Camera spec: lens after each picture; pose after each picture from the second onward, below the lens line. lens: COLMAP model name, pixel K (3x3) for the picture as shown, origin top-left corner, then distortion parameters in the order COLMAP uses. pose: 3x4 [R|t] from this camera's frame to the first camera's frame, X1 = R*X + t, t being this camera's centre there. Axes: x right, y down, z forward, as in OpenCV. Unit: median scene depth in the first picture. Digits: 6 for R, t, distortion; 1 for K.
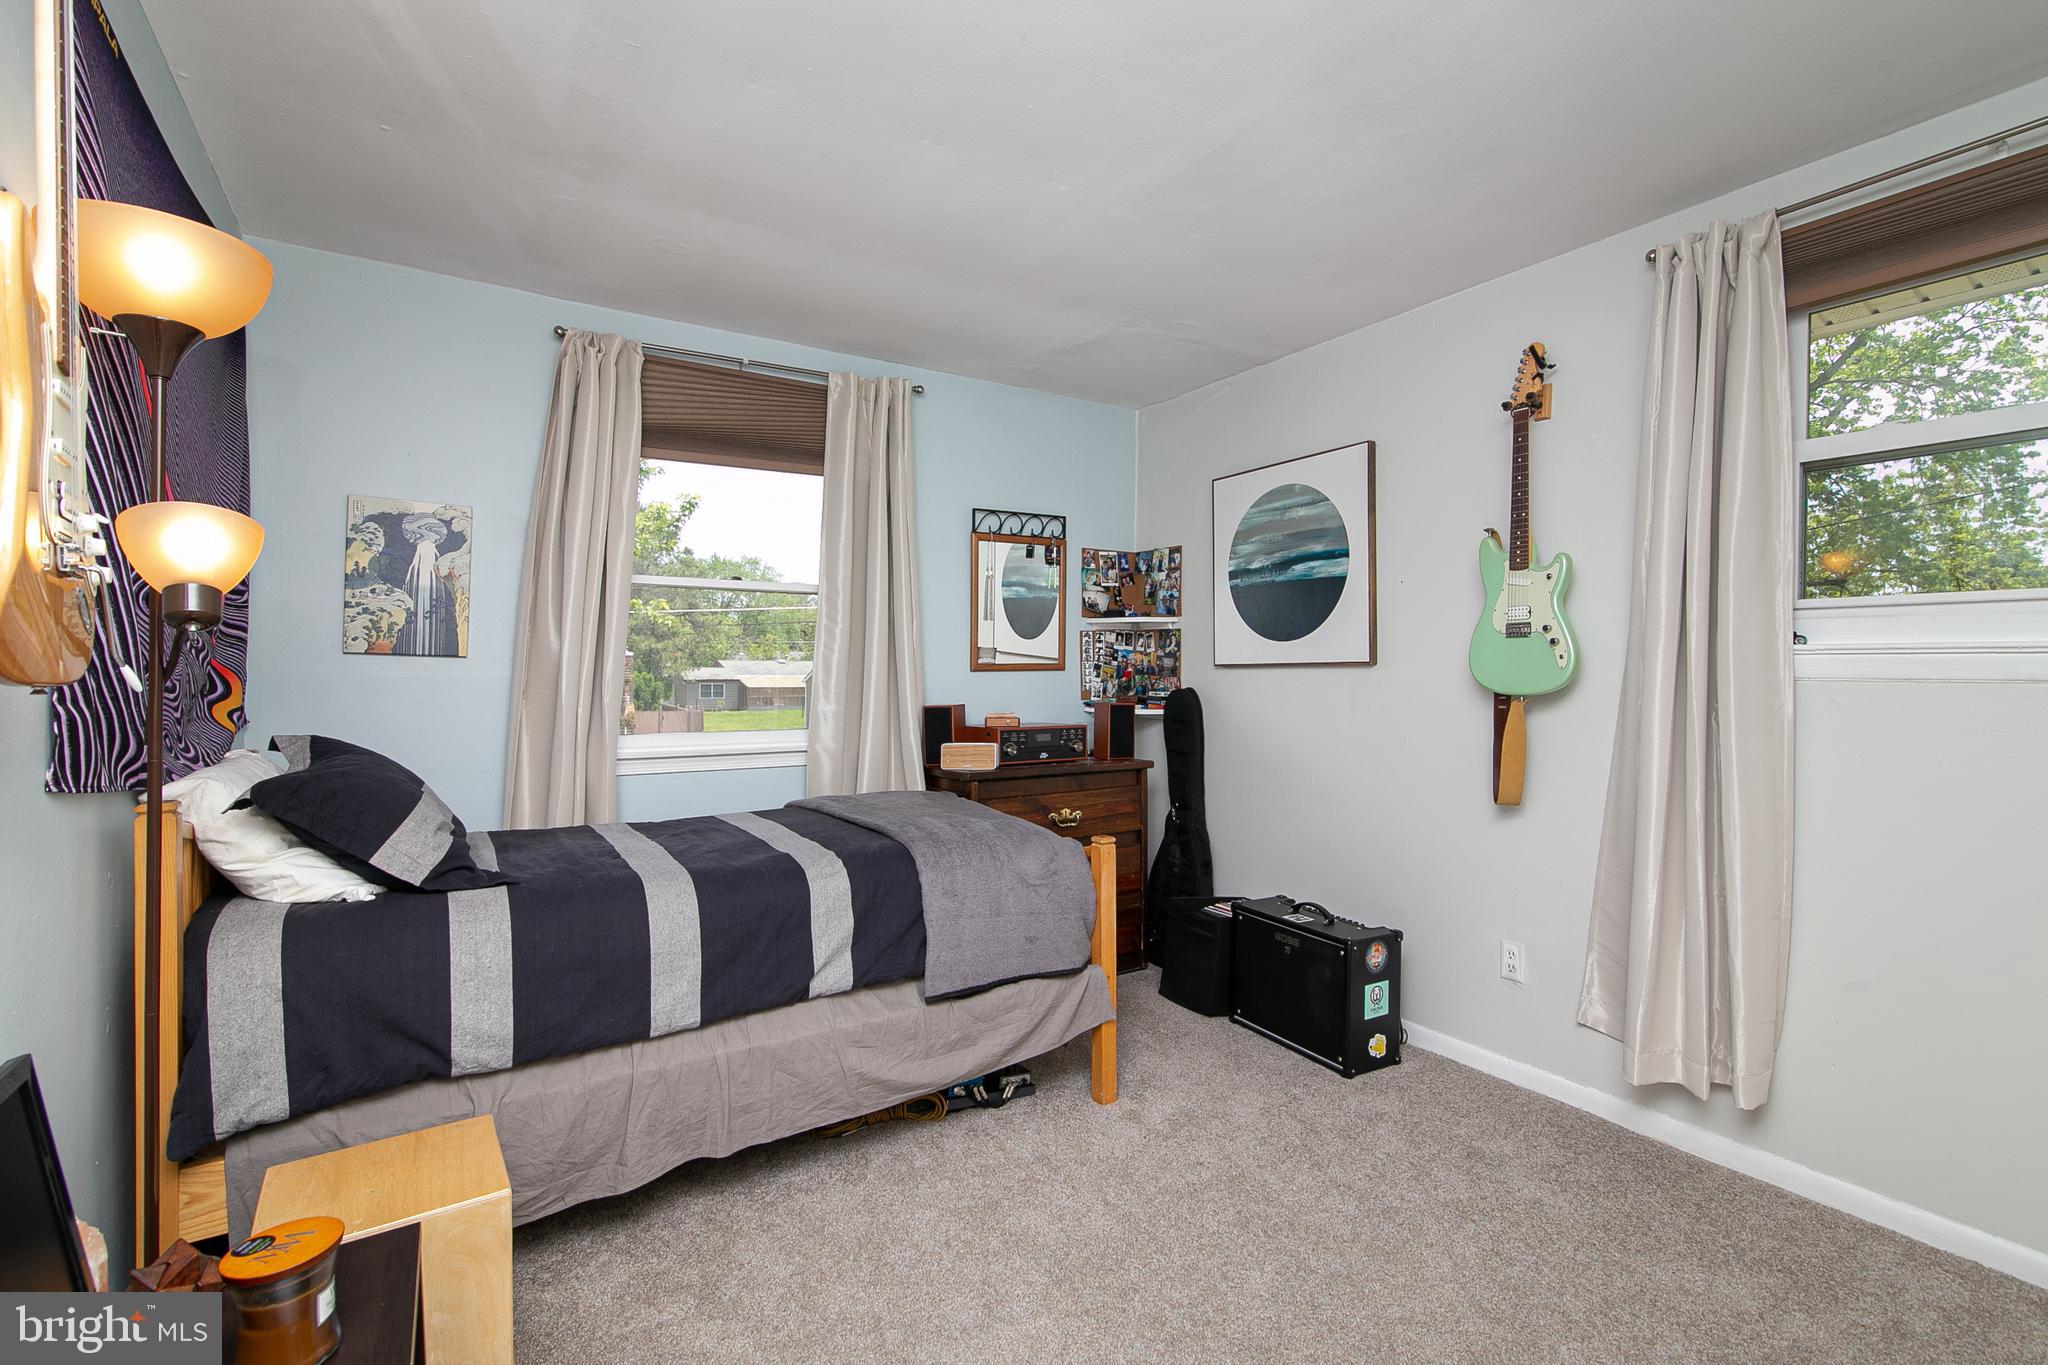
lens RADIAL K [[925.0, 0, 1025.8], [0, 925.0, 683.8], [0, 0, 1]] dist [-0.001370, 0.000606]
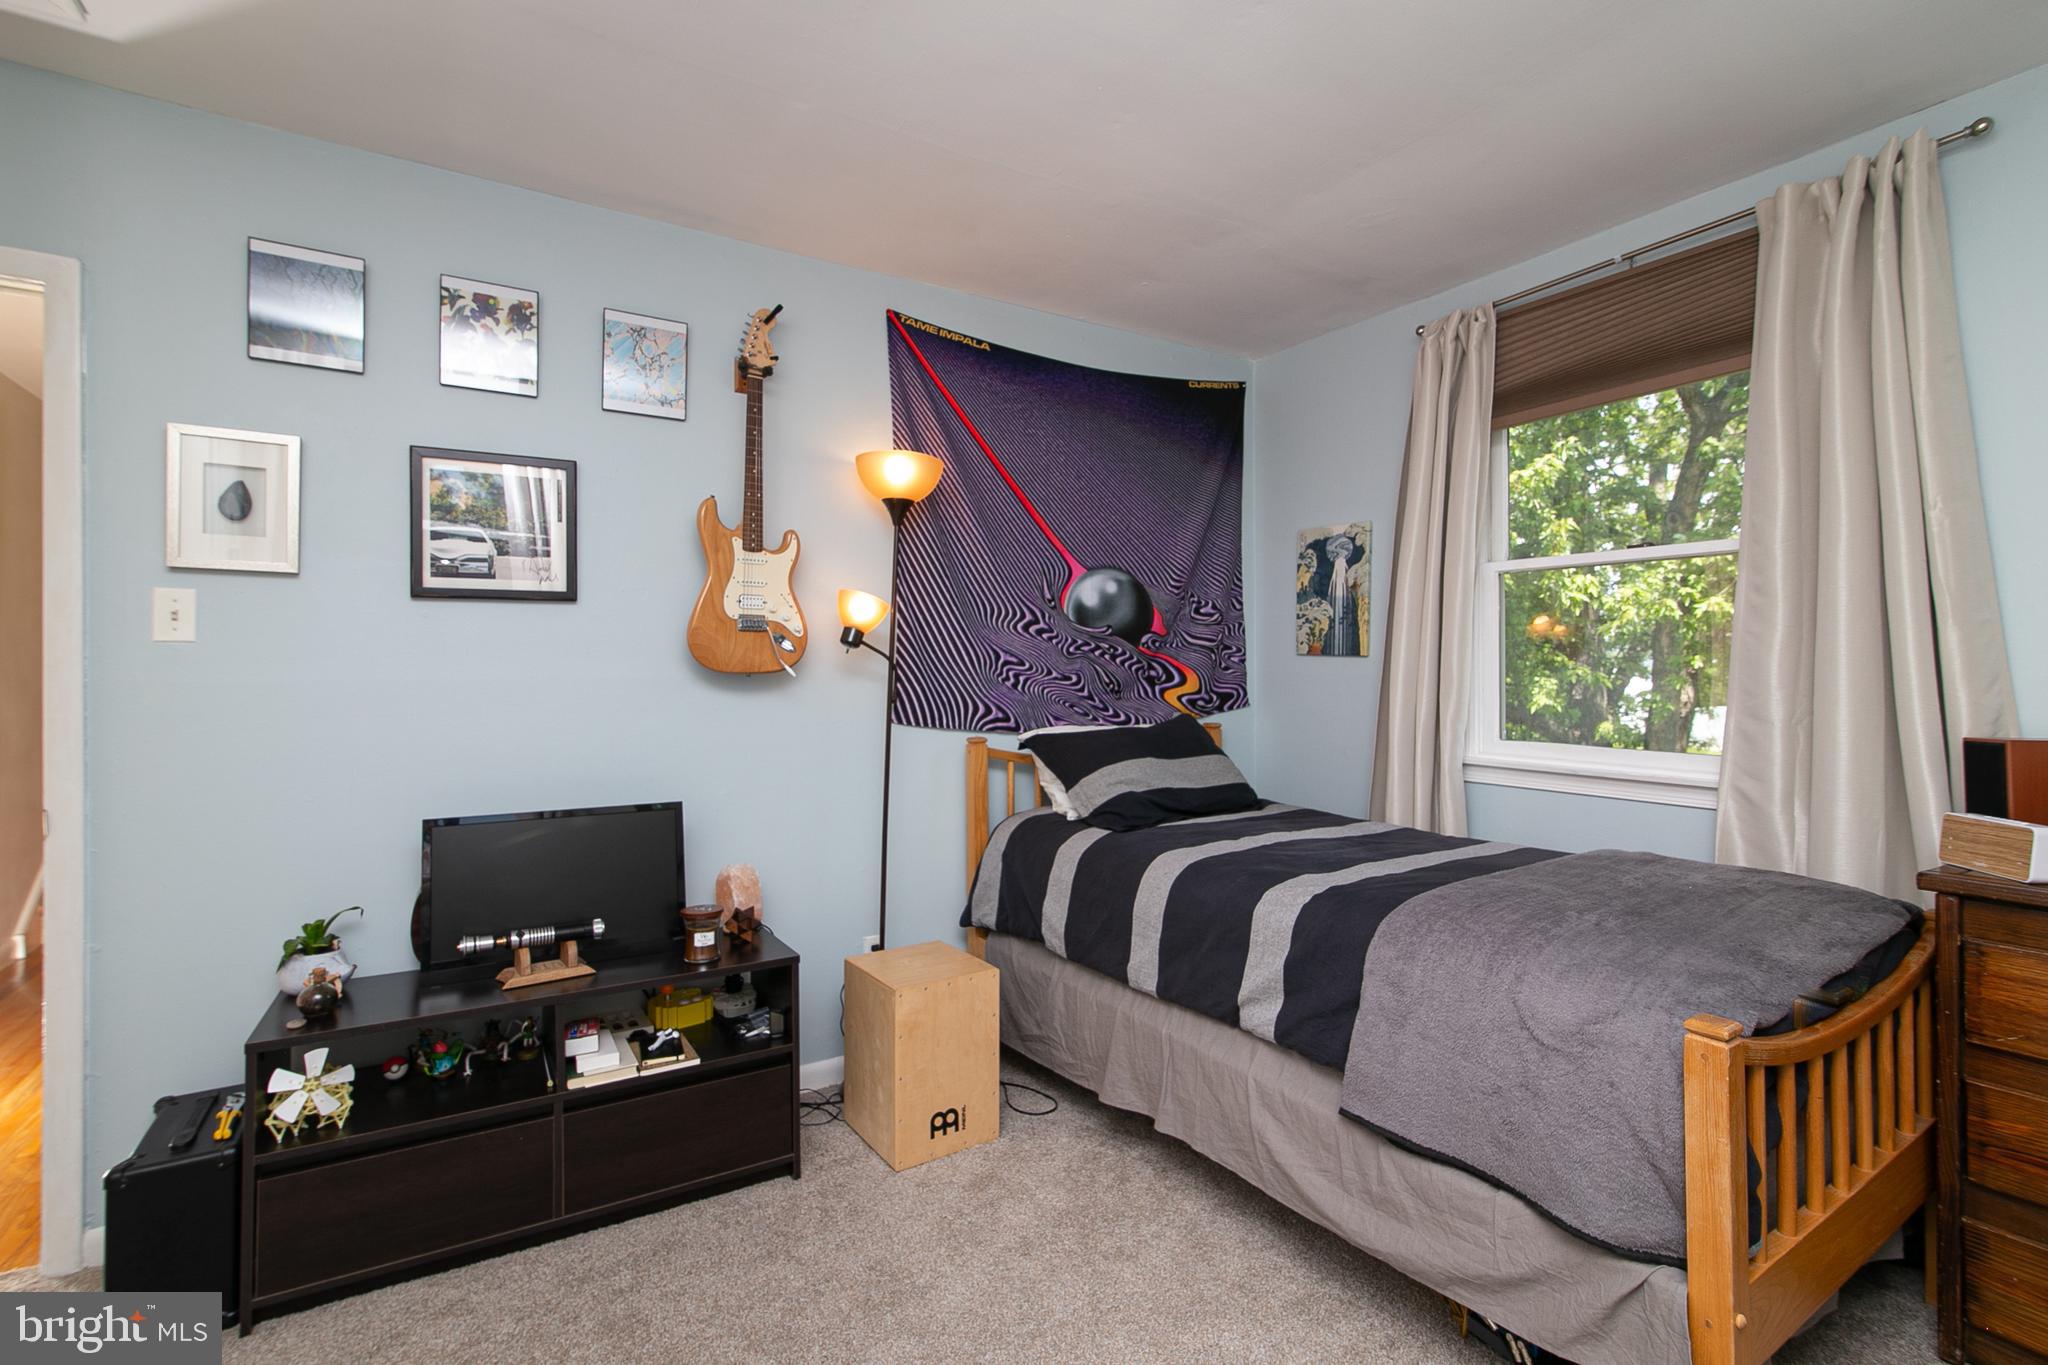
lens RADIAL K [[925.0, 0, 1024.6], [0, 925.0, 659.2], [0, 0, 1]] dist [-0.001370, 0.000606]
pose [[-0.008618, -0.005672, -0.999947, 0.534931], [-0.011179, 0.999922, -0.005575, -0.014637], [0.999900, 0.011130, -0.008681, 0.616687]]
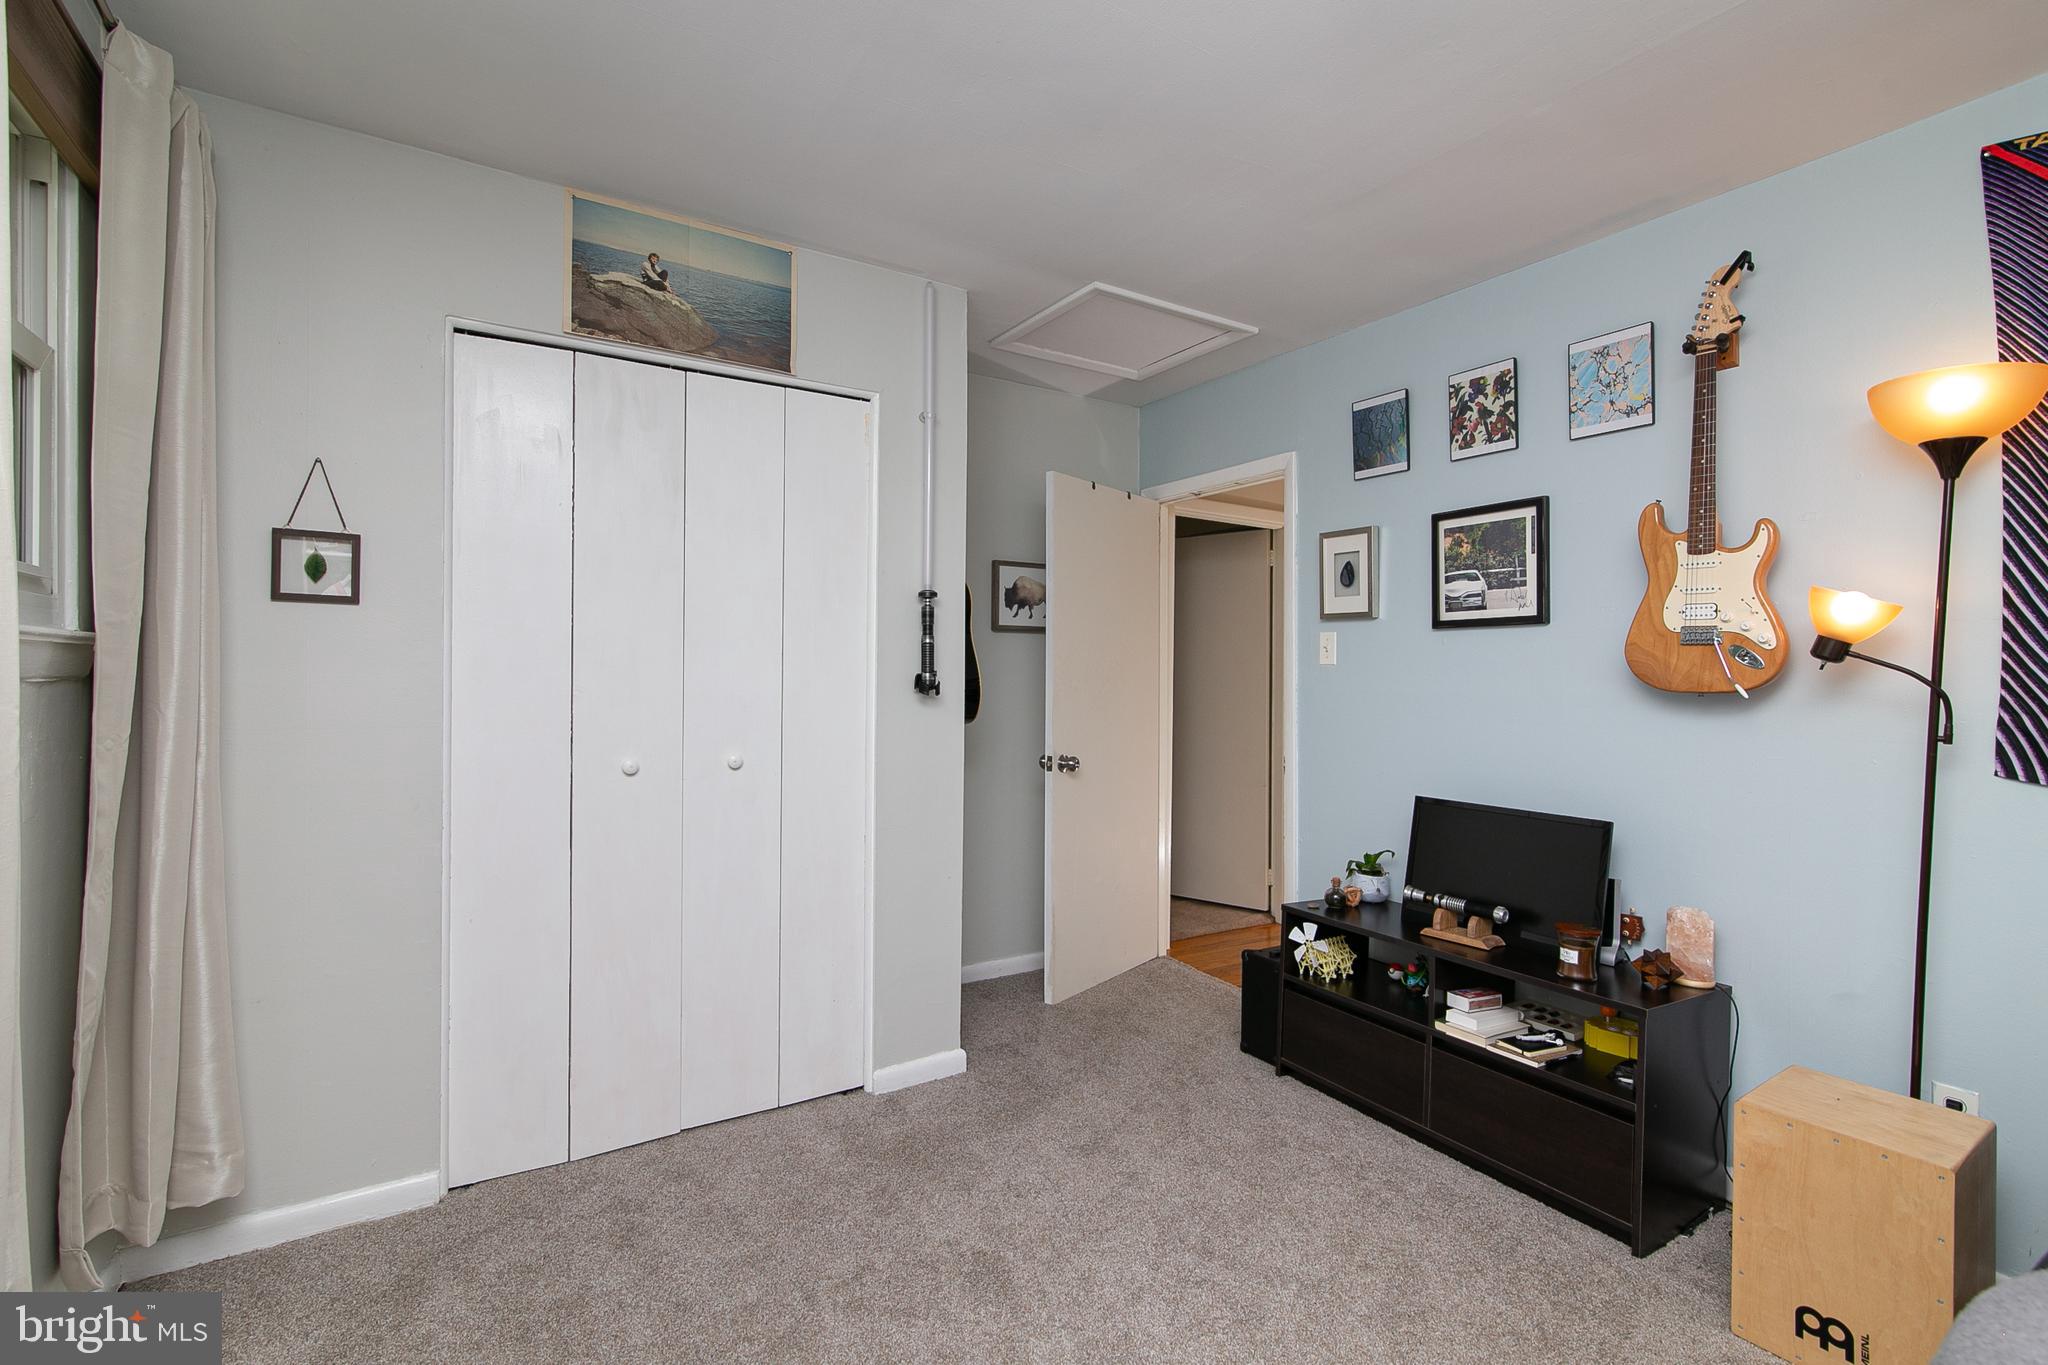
lens RADIAL K [[925.0, 0, 1021.4], [0, 925.0, 668.2], [0, 0, 1]] dist [-0.001370, 0.000606]
pose [[-0.999973, -0.007285, 0.000623, 0.216474], [-0.007281, 0.999954, 0.006273, -0.024718], [-0.000669, 0.006269, -0.999980, 1.128912]]
